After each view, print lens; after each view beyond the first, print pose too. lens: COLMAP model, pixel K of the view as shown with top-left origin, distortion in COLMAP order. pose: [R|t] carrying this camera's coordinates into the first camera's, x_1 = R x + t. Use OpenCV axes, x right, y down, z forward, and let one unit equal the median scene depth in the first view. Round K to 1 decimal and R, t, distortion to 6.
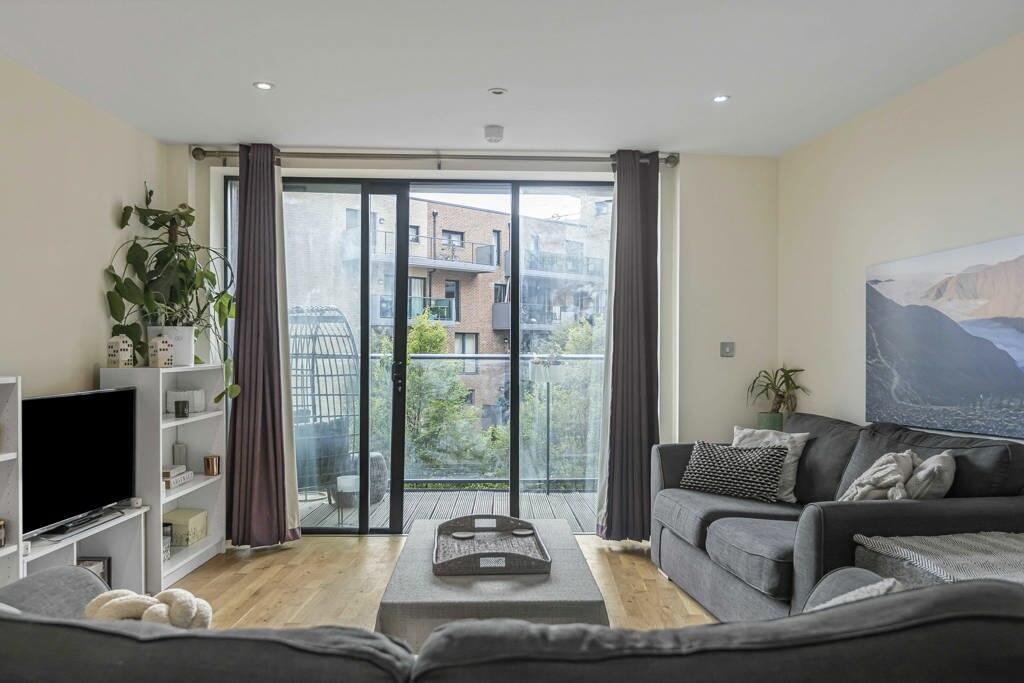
lens RADIAL K [[806.6, 0, 514.8], [0, 806.6, 354.7], [0, 0, 1]] dist [0.006966, -0.002687]
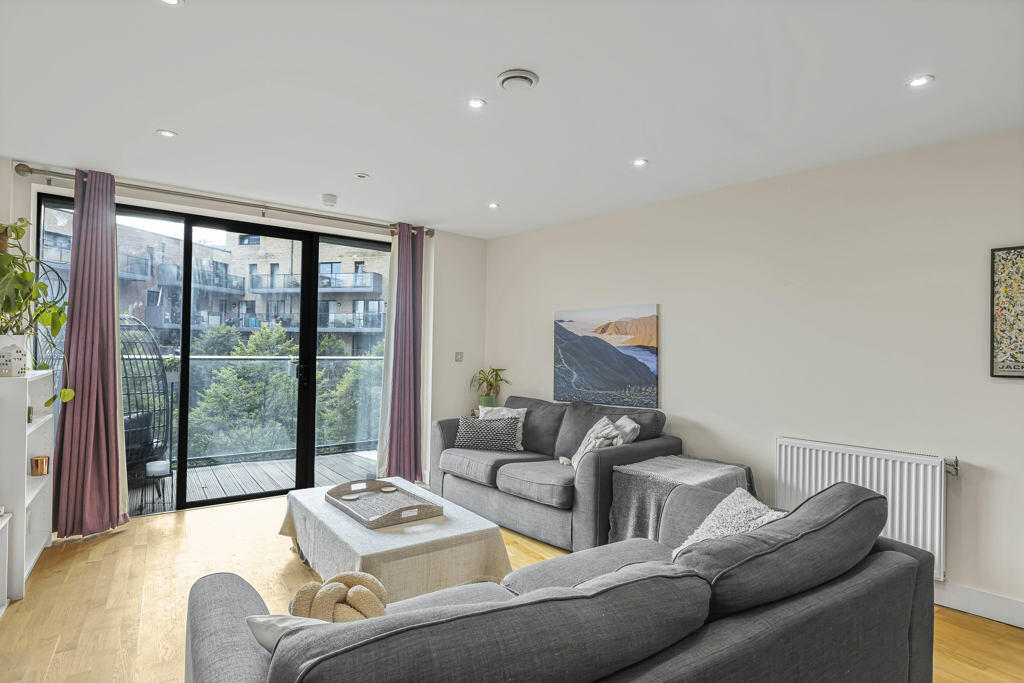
lens RADIAL K [[541.1, 0, 512.0], [0, 541.1, 341.5], [0, 0, 1]] dist [0.001034, 0.000049]
pose [[0.829779, 0.018441, 0.557787, -0.271730], [-0.010639, 0.999795, -0.017228, -0.021196], [-0.557991, 0.008361, 0.829805, 0.065256]]
